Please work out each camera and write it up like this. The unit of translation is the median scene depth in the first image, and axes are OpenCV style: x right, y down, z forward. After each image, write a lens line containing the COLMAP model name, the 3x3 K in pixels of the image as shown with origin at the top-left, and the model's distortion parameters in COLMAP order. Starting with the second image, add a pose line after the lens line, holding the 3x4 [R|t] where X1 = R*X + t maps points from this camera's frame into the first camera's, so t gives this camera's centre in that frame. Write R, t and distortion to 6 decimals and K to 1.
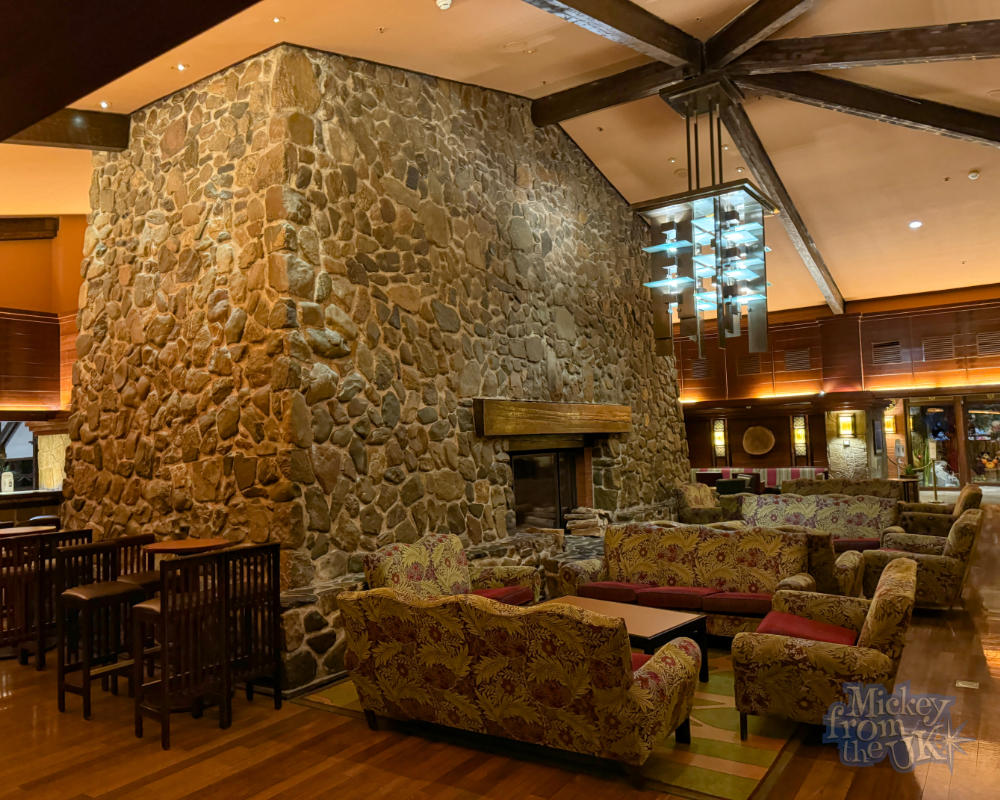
lens RADIAL K [[740.0, 0, 495.7], [0, 740.0, 403.8], [0, 0, 1]] dist [0.008870, -0.017521]
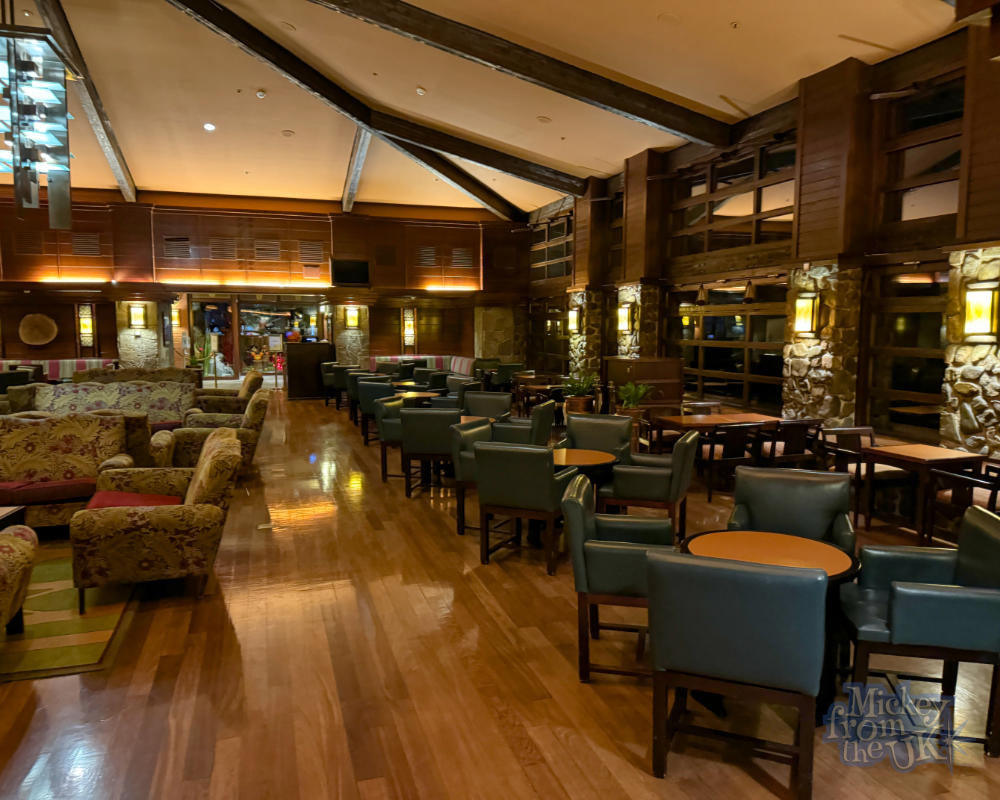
lens RADIAL K [[740.0, 0, 500.1], [0, 740.0, 400.4], [0, 0, 1]] dist [0.008870, -0.017521]
pose [[0.612096, -0.046275, 0.789429, -0.112120], [-0.062482, 0.992335, 0.106616, 0.022083], [-0.788311, -0.114584, 0.604513, -0.032351]]
